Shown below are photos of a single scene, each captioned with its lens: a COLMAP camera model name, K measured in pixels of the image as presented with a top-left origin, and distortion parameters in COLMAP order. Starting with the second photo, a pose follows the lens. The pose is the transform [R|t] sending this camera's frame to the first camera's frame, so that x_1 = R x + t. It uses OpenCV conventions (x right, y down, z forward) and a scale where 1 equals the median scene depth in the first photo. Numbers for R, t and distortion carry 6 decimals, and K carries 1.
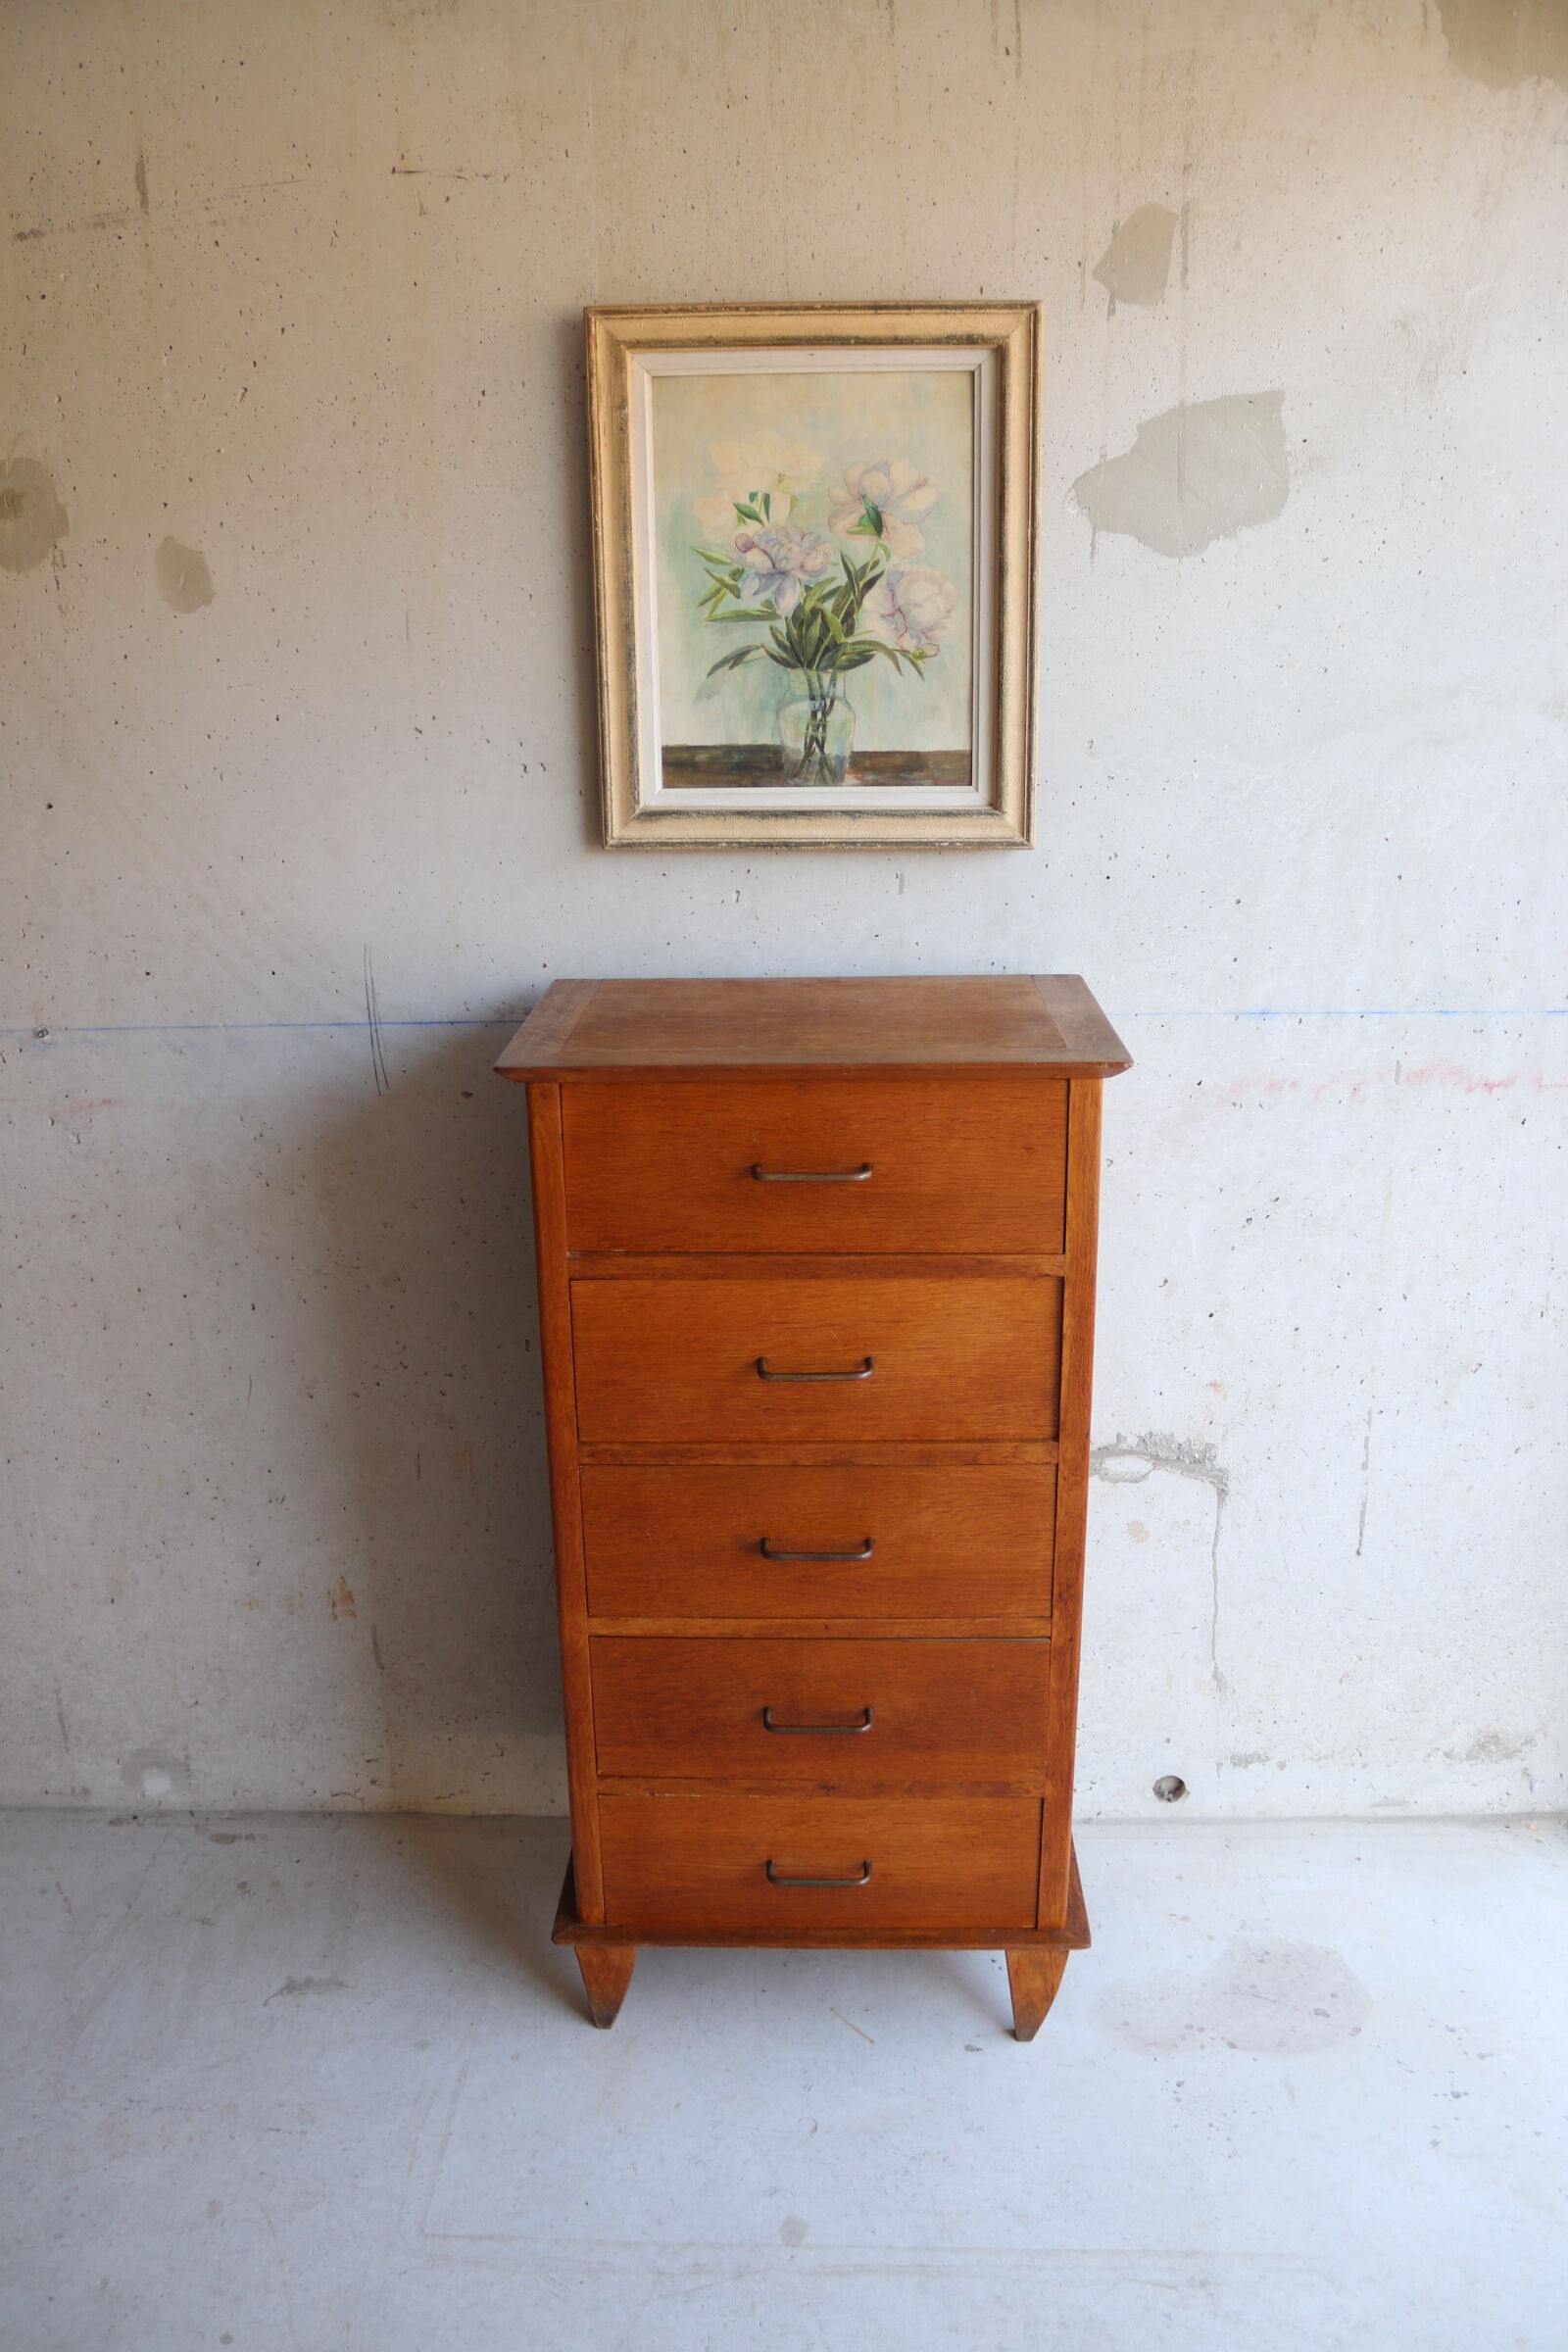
lens RADIAL K [[1908.8, 0, 765.9], [0, 1908.8, 1168.9], [0, 0, 1]] dist [-0.171643, 0.150340]
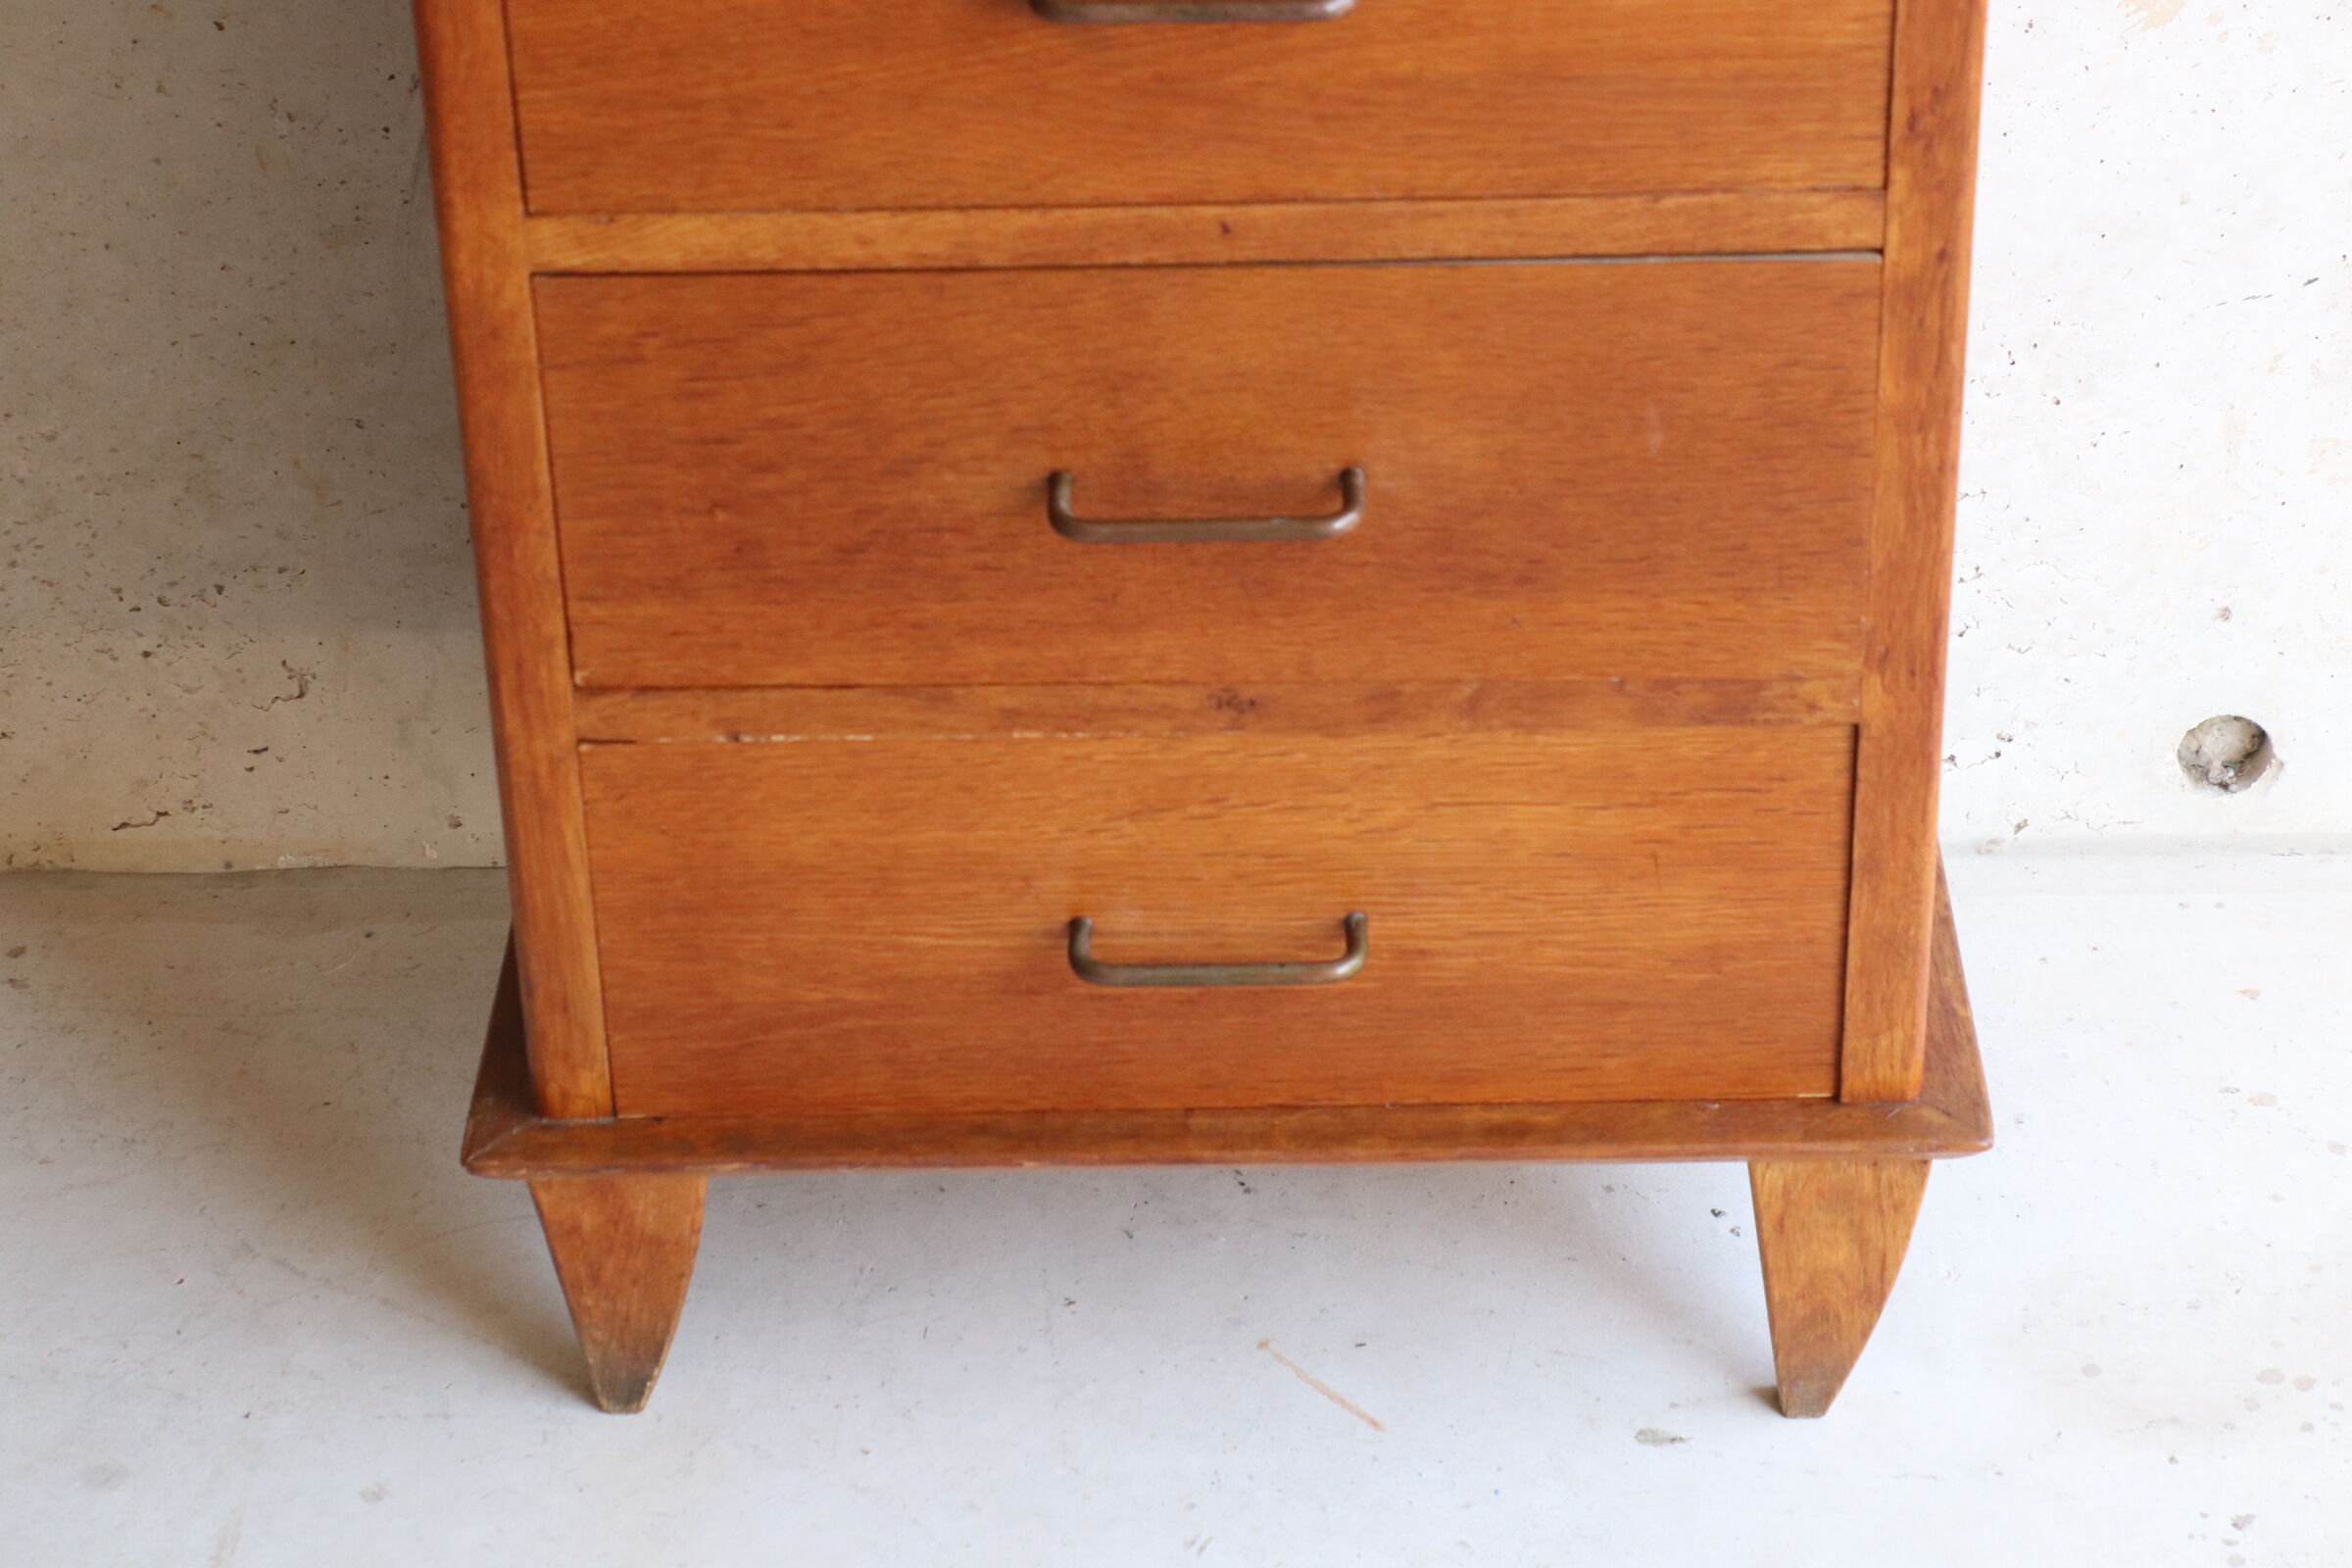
lens RADIAL K [[5555.8, 0, 1183.2], [0, 5555.8, 814.1], [0, 0, 1]] dist [0.075170, 0.019163]
pose [[0.999599, -0.022101, 0.017675, 0.004119], [0.016251, 0.959617, 0.280840, 0.060111], [-0.023168, -0.280440, 0.959592, 0.004080]]
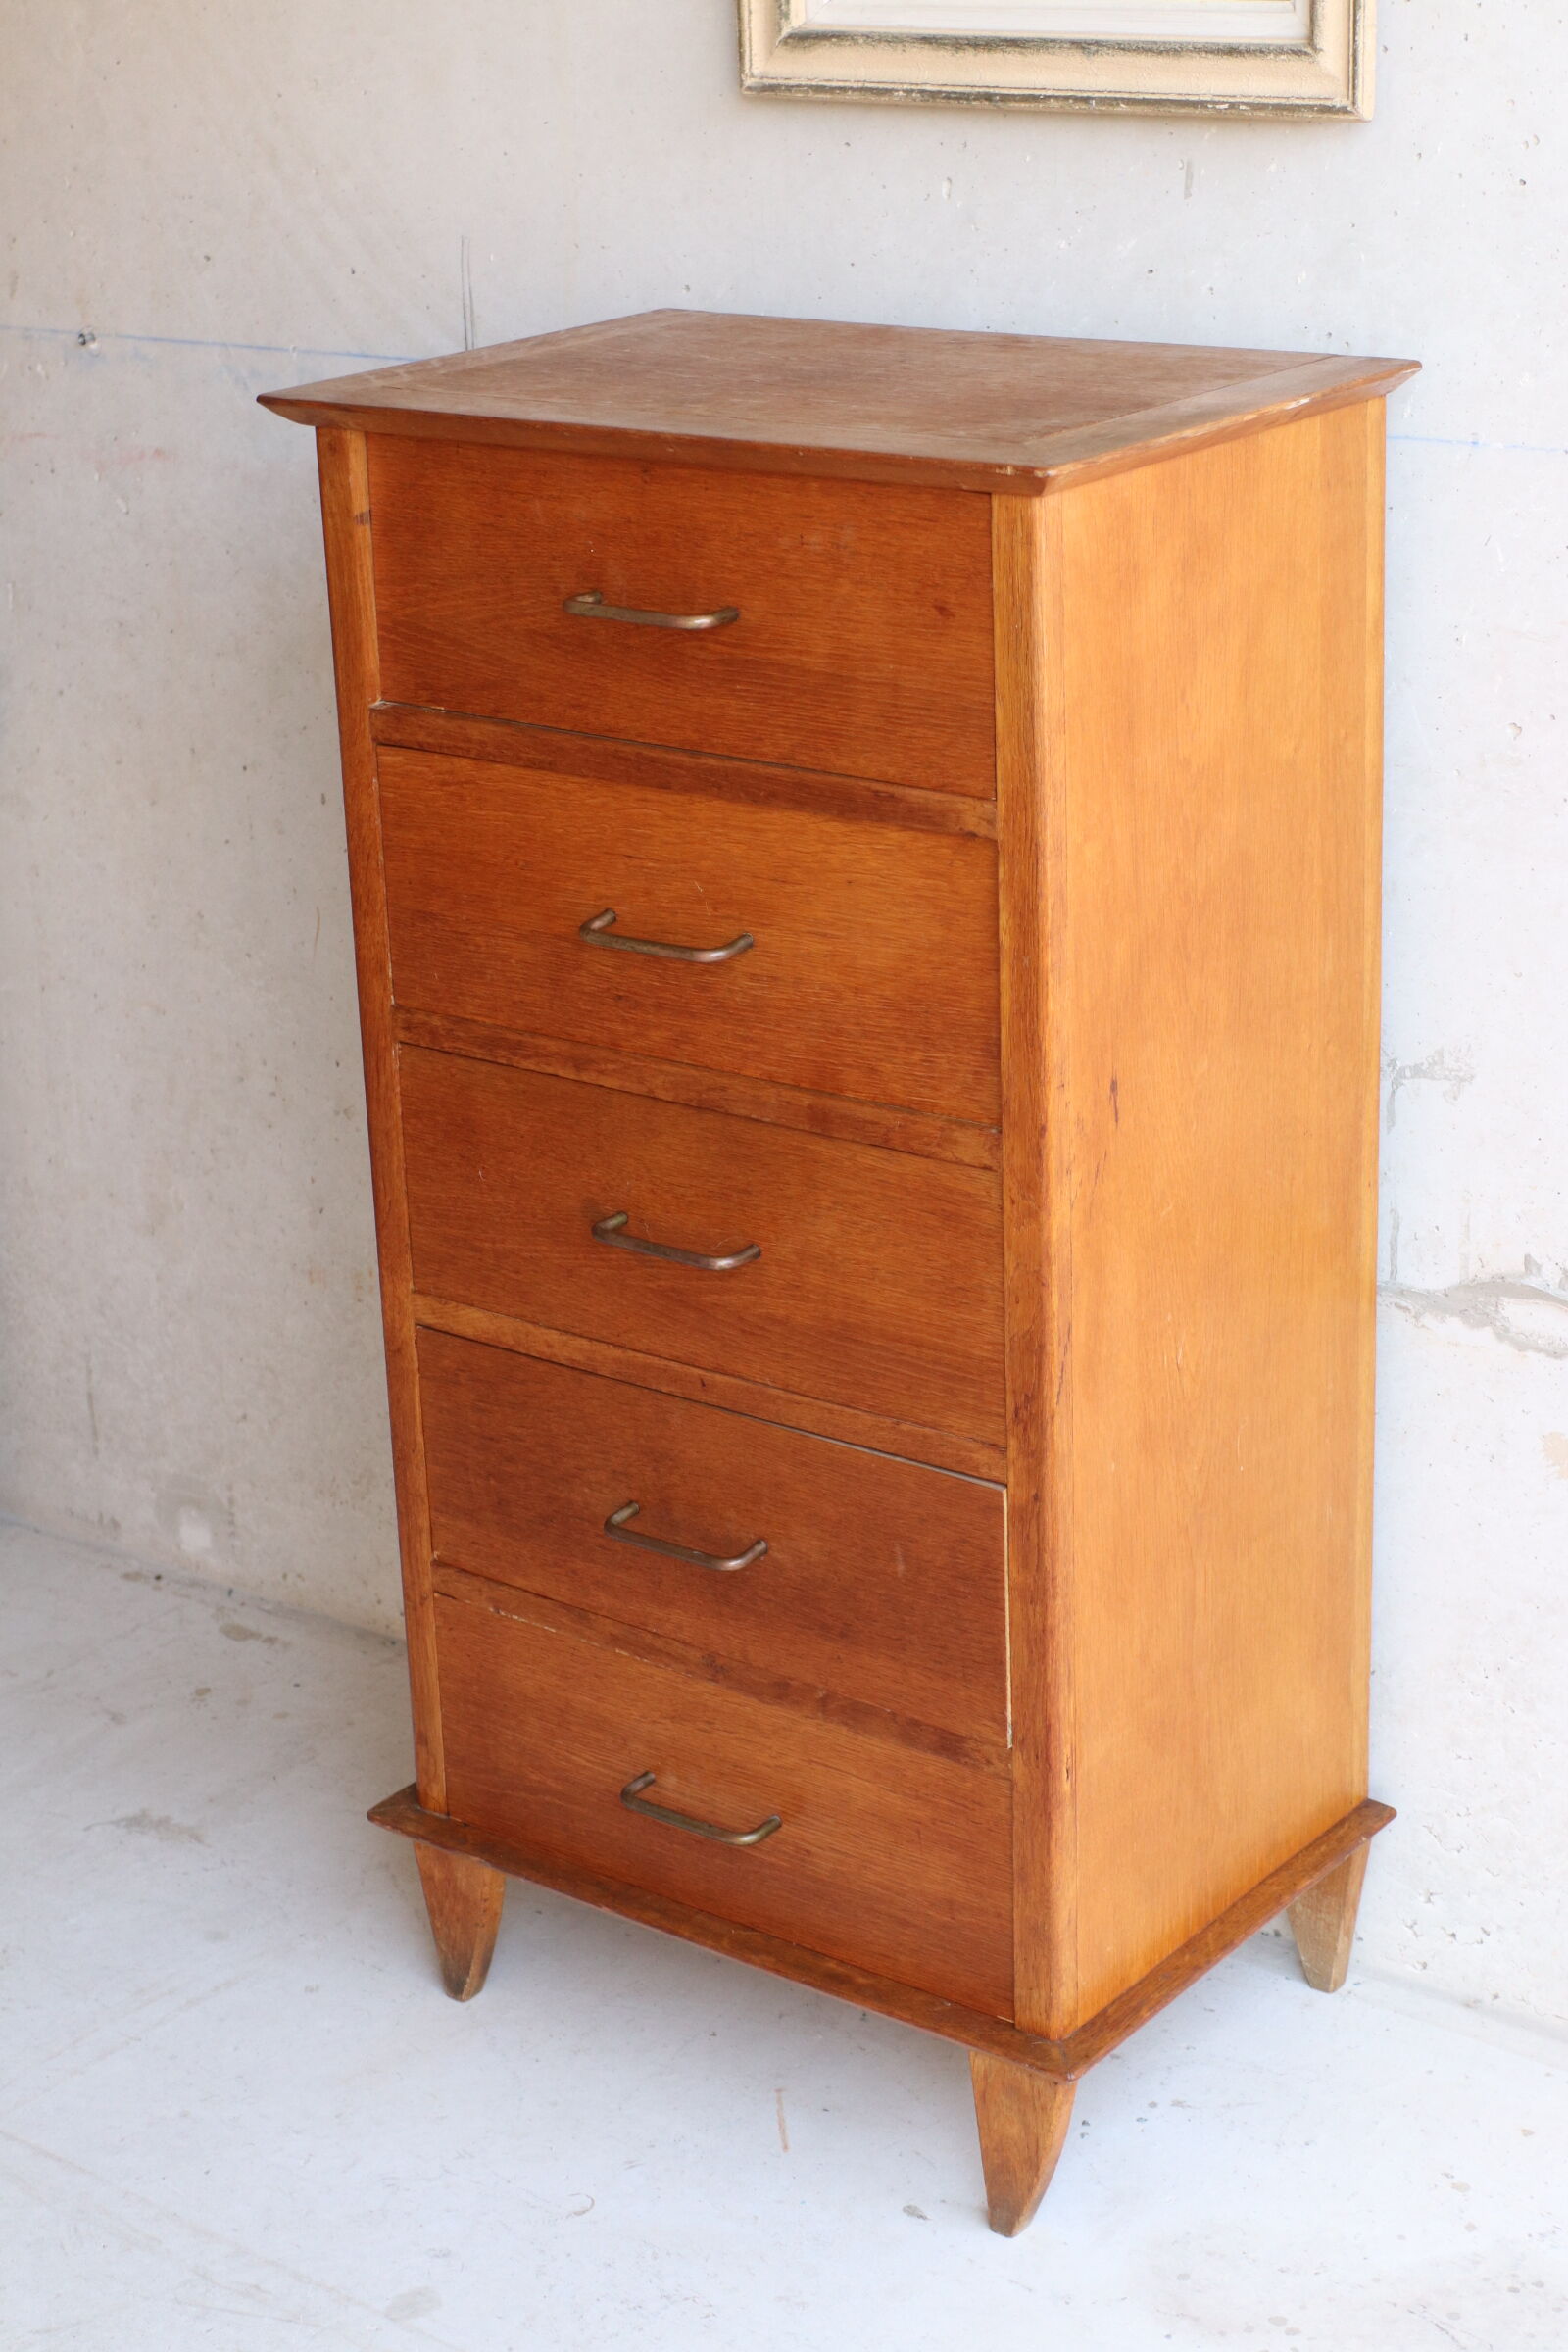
lens RADIAL K [[3970.8, 0, 779.5], [0, 3970.8, 1155.5], [0, 0, 1]] dist [-0.021338, 0.149300]
pose [[0.817447, 0.183700, -0.545925, 0.727338], [-0.149043, 0.982960, 0.107589, 0.028133], [0.556387, -0.006582, 0.830897, -0.049162]]
